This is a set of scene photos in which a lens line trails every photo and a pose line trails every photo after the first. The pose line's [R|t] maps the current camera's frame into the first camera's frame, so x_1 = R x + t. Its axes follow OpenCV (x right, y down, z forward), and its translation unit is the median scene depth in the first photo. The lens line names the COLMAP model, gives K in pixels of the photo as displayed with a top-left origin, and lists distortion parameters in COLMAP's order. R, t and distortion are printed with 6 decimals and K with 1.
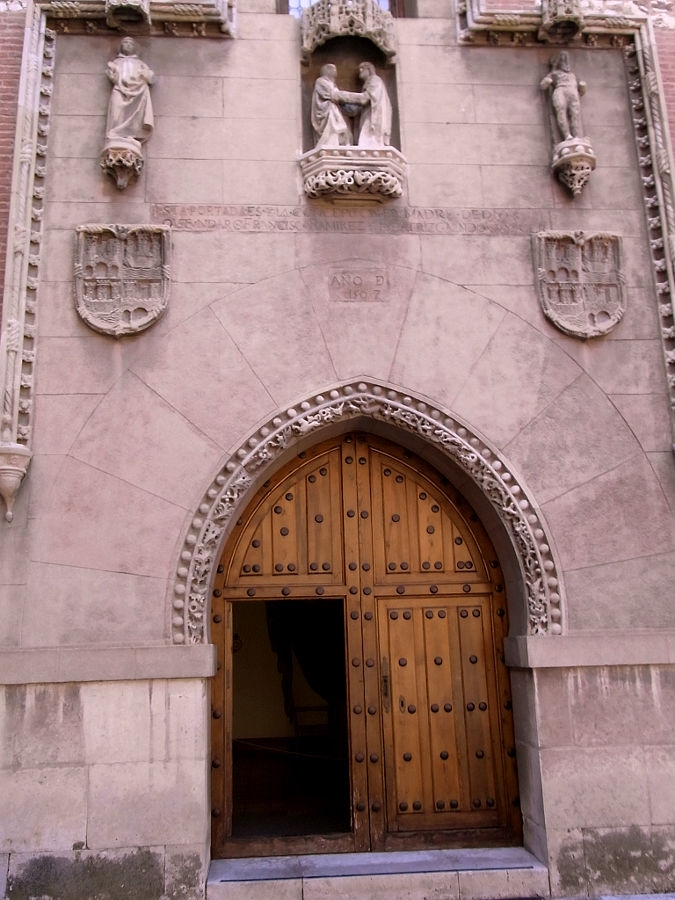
lens RADIAL K [[771.3, 0, 301.7], [0, 771.3, 440.9], [0, 0, 1]] dist [-0.054678, 0.007687]
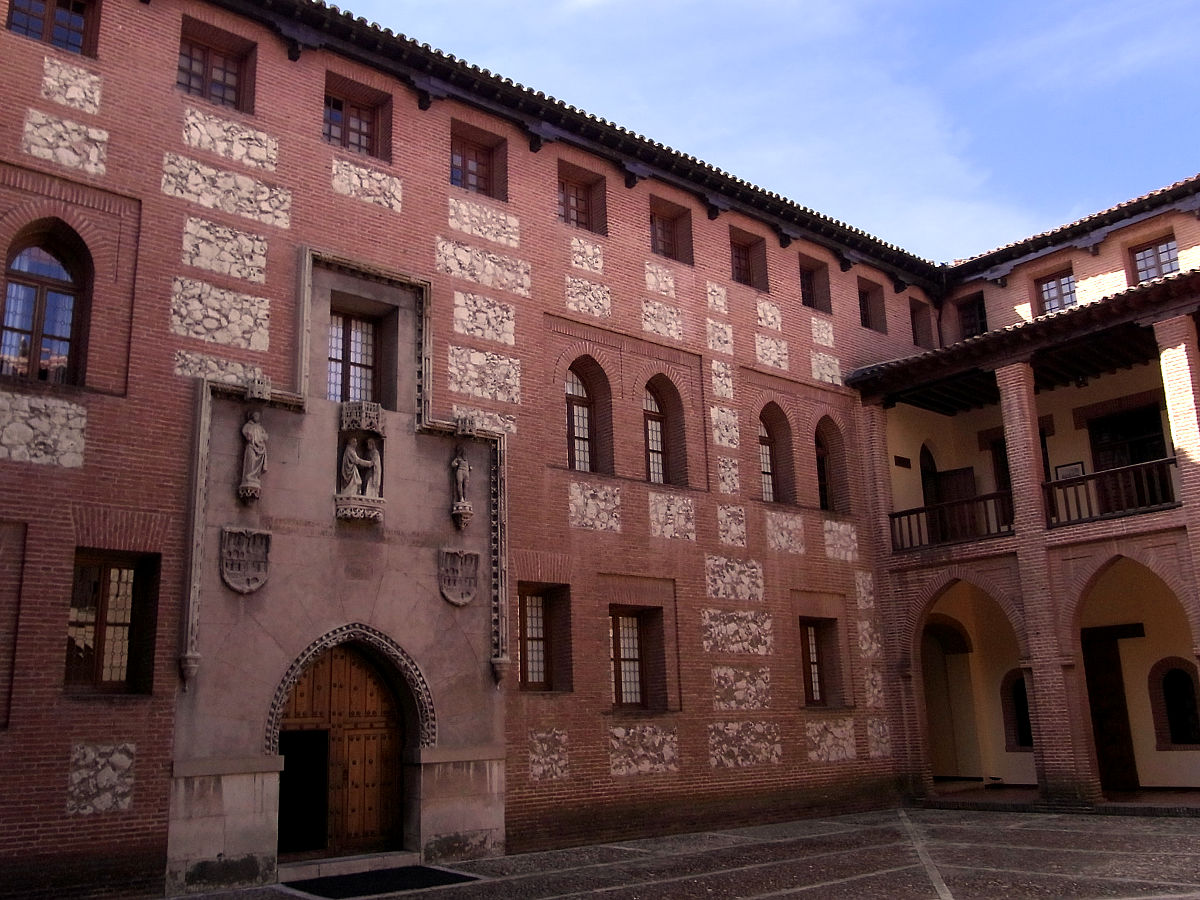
lens RADIAL K [[1049.5, 0, 600.8], [0, 1049.5, 447.5], [0, 0, 1]] dist [-0.130526, 0.002693]
pose [[0.788671, 0.142476, 0.598080, -1.061948], [-0.132125, 0.989327, -0.061449, -0.430189], [-0.600451, -0.030558, 0.799077, -1.459305]]
